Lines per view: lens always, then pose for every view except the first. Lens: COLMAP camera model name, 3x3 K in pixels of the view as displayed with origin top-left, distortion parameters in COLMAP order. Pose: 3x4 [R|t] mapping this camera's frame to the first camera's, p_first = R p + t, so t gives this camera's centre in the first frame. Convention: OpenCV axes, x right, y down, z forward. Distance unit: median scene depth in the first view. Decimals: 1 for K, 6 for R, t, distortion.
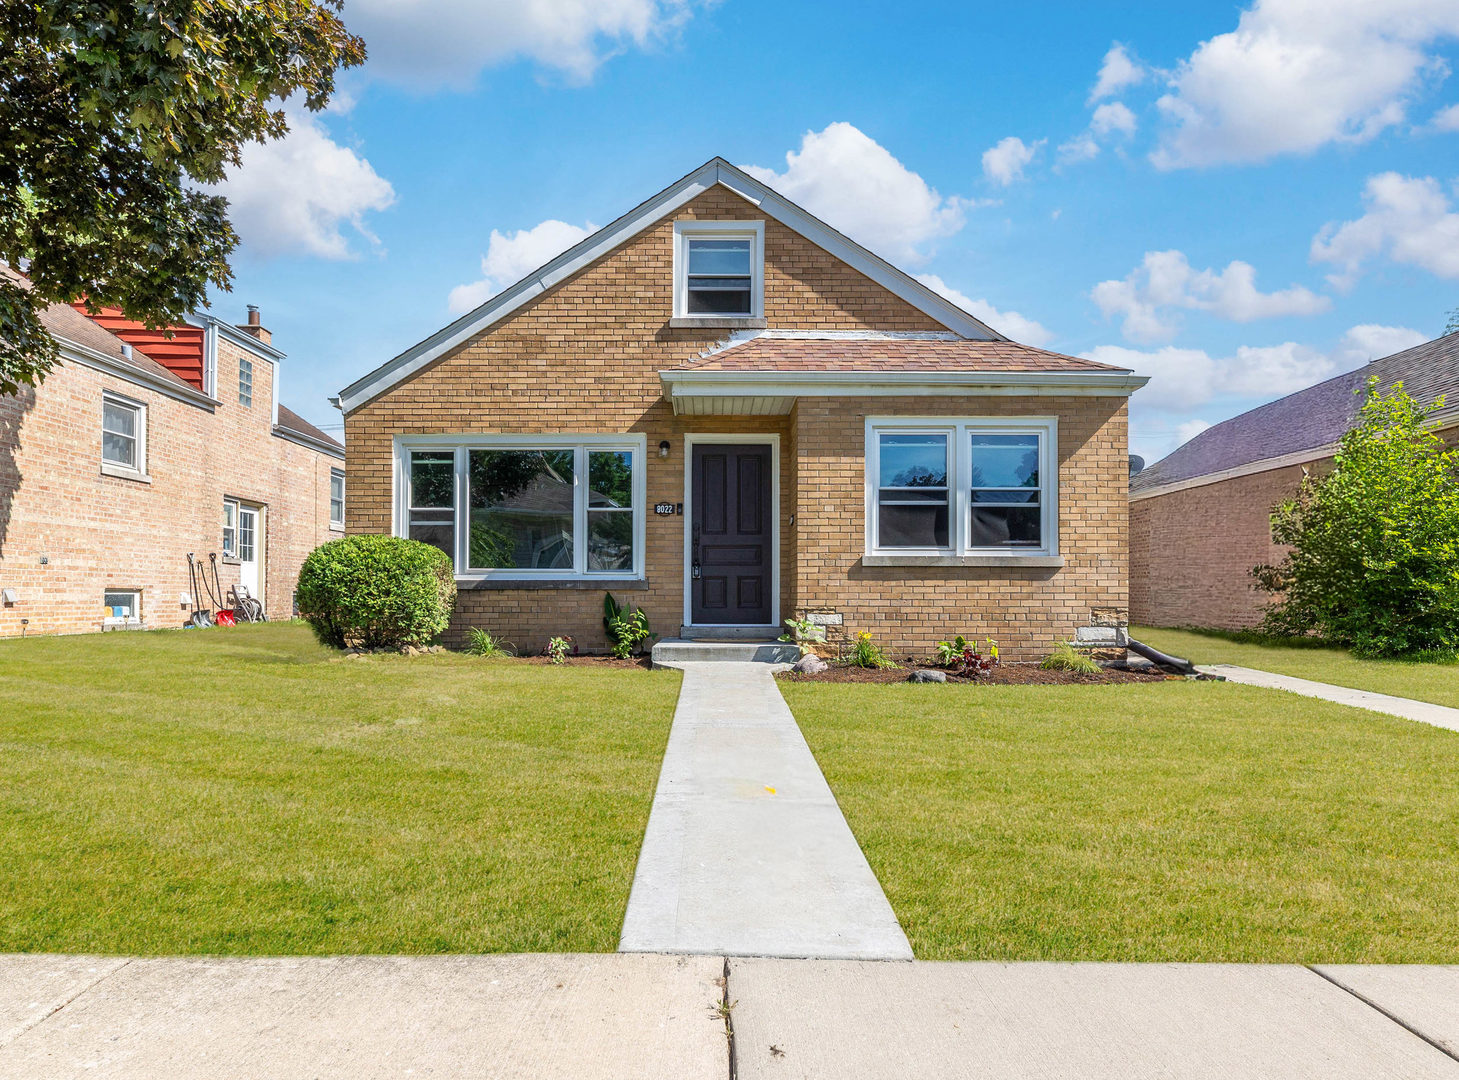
lens RADIAL K [[880.5, 0, 727.6], [0, 880.5, 585.5], [0, 0, 1]] dist [-0.004041, -0.001454]
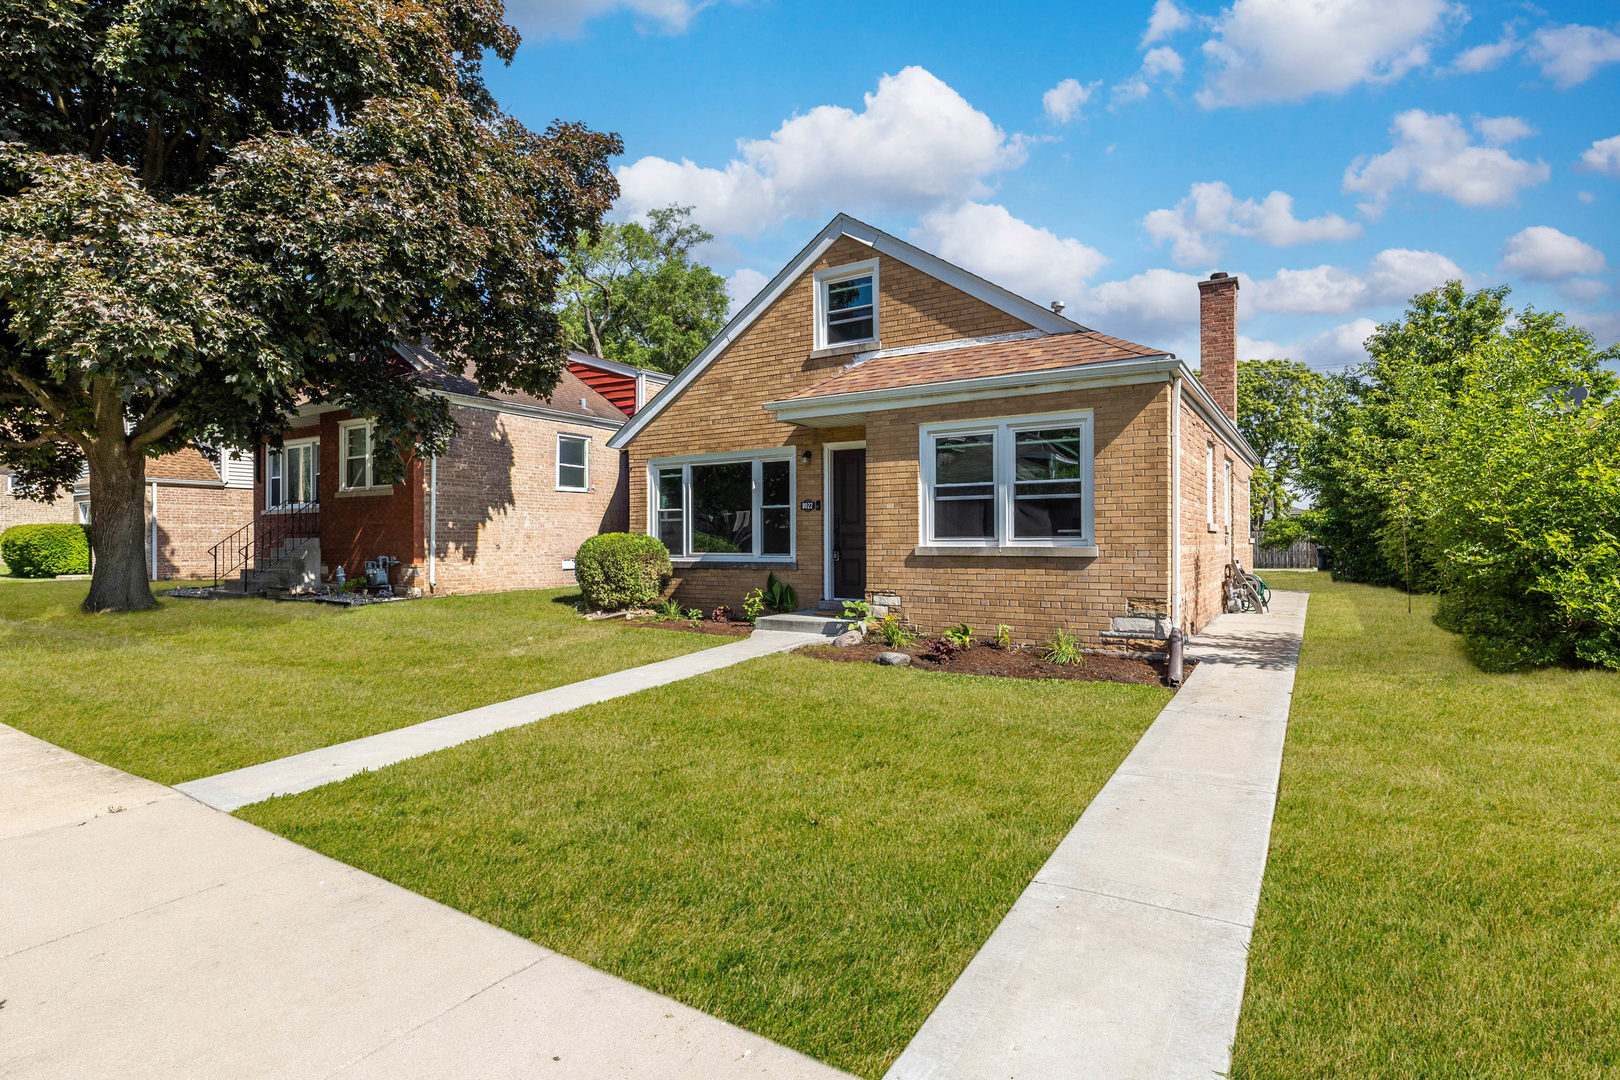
lens RADIAL K [[802.6, 0, 810.0], [0, 802.6, 540.0], [0, 0, 1]] dist [0.002190, 0.000256]
pose [[0.847408, -0.006344, -0.530905, 0.584072], [0.012102, 0.999900, 0.007369, -0.050793], [0.530805, -0.012670, 0.847399, 0.041003]]
